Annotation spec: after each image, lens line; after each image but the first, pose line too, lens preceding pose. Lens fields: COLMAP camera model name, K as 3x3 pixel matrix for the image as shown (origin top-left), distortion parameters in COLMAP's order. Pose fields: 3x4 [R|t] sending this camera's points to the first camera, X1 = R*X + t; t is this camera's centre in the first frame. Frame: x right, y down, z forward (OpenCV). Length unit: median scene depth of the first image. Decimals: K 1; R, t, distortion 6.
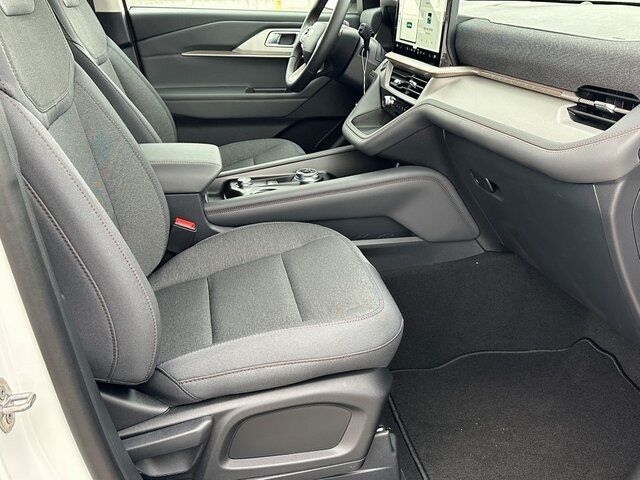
lens RADIAL K [[626.6, 0, 319.5], [0, 626.6, 260.7], [0, 0, 1]] dist [0.092625, -0.319083]
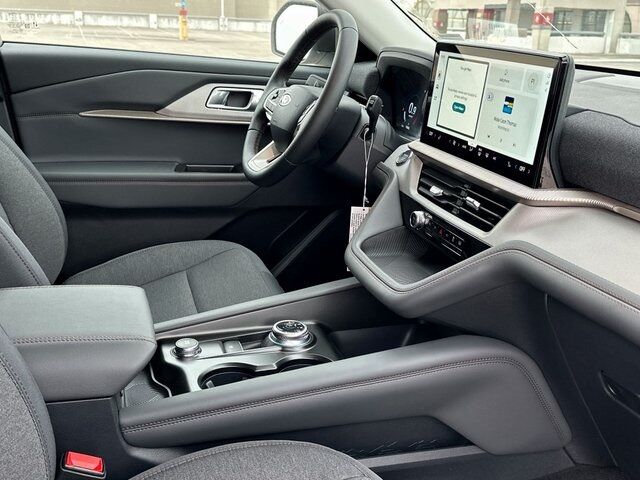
lens RADIAL K [[705.1, 0, 320.0], [0, 705.1, 240.0], [0, 0, 1]] dist [0.017172, 0.000286]
pose [[0.990162, 0.024387, 0.137787, -0.088188], [-0.010466, 0.994845, -0.100870, -0.158745], [-0.139536, 0.098435, 0.985312, 0.312370]]
